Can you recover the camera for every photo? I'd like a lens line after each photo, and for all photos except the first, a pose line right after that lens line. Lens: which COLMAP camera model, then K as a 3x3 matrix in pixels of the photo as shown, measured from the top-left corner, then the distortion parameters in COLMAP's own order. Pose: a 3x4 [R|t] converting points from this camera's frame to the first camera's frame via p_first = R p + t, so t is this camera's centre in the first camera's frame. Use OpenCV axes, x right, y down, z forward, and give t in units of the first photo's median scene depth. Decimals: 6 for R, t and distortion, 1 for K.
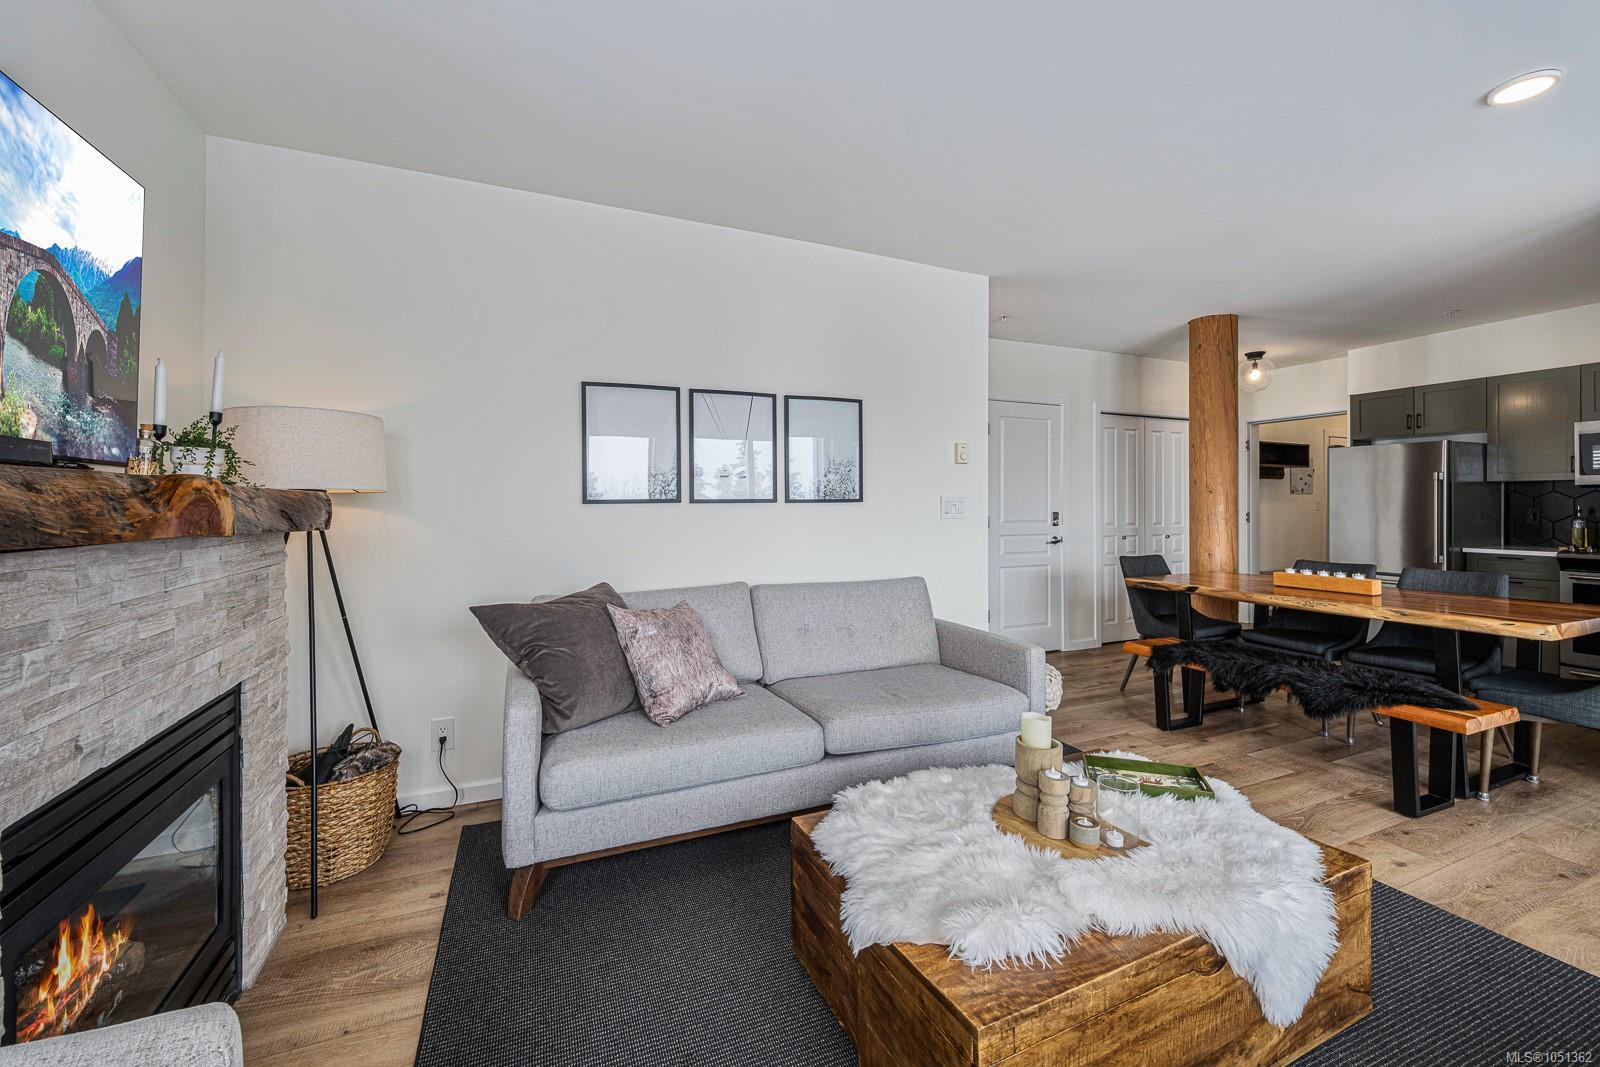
lens RADIAL K [[655.8, 0, 802.4], [0, 655.8, 508.2], [0, 0, 1]] dist [-0.001279, -0.000124]
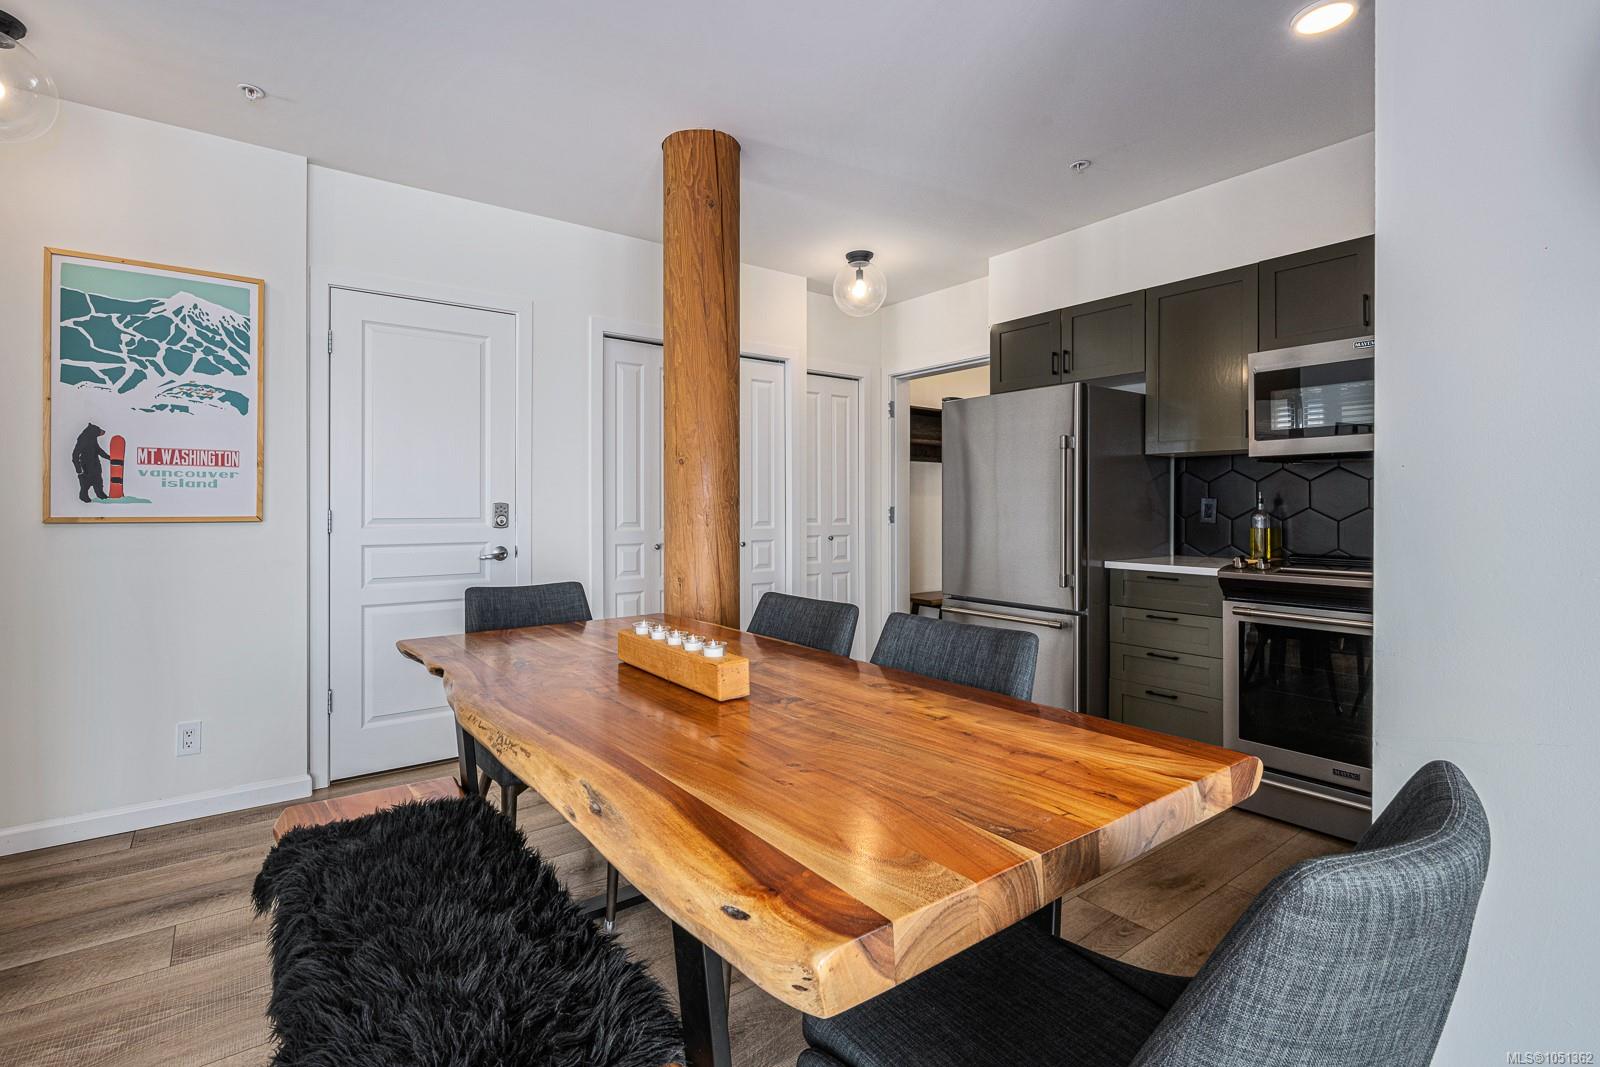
lens RADIAL K [[693.0, 0, 803.9], [0, 693.0, 512.6], [0, 0, 1]] dist [-0.000663, -0.000096]
pose [[0.978280, 0.001750, 0.207281, 0.597351], [-0.001653, 0.999998, -0.000641, 0.016077], [-0.207282, 0.000284, 0.978281, 0.423890]]
